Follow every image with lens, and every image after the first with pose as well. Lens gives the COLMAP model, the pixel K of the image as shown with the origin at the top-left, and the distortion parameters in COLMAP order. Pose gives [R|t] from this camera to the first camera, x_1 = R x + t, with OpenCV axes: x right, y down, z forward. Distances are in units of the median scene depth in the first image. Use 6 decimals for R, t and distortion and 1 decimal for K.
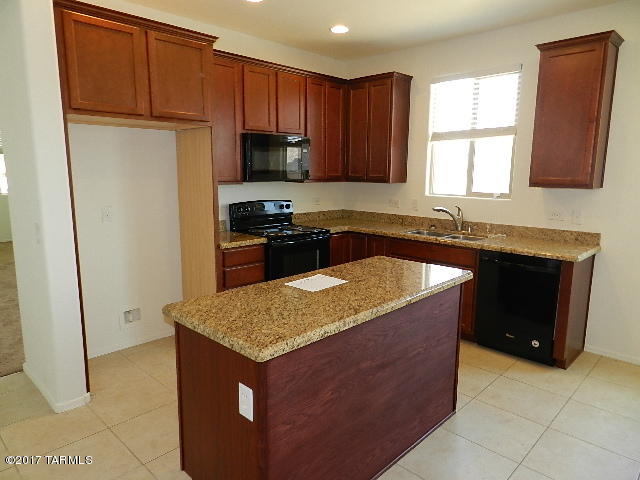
lens RADIAL K [[432.3, 0, 320.0], [0, 432.3, 240.0], [0, 0, 1]] dist [0.019822, -0.008224]
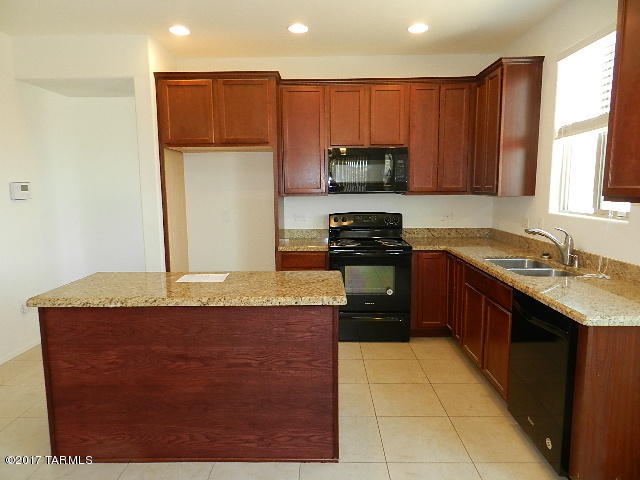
lens RADIAL K [[432.3, 0, 320.0], [0, 432.3, 240.0], [0, 0, 1]] dist [0.019822, -0.008224]
pose [[0.685230, 0.078706, -0.724061, 0.580308], [-0.107268, 0.994209, 0.006555, -0.023458], [0.720384, 0.073176, 0.689705, 0.239167]]
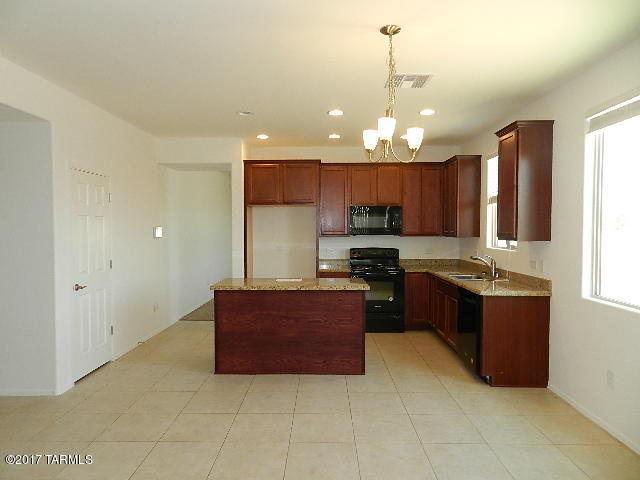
lens RADIAL K [[432.3, 0, 320.0], [0, 432.3, 240.0], [0, 0, 1]] dist [0.019822, -0.008224]
pose [[0.686906, 0.012741, -0.726634, 0.910847], [-0.114251, 0.989307, -0.090657, 0.044759], [0.717709, 0.145292, 0.681017, -0.195009]]
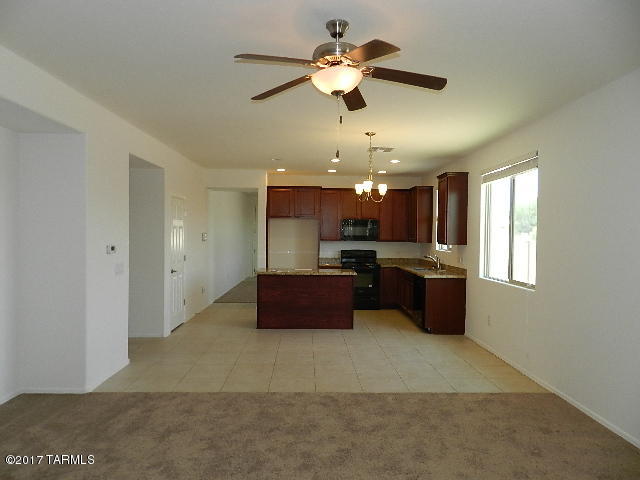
lens RADIAL K [[432.3, 0, 320.0], [0, 432.3, 240.0], [0, 0, 1]] dist [0.019822, -0.008224]
pose [[0.716819, 0.011277, -0.697169, 1.288755], [-0.119368, 0.987093, -0.106766, 0.117117], [0.686966, 0.159752, 0.708913, -0.673993]]
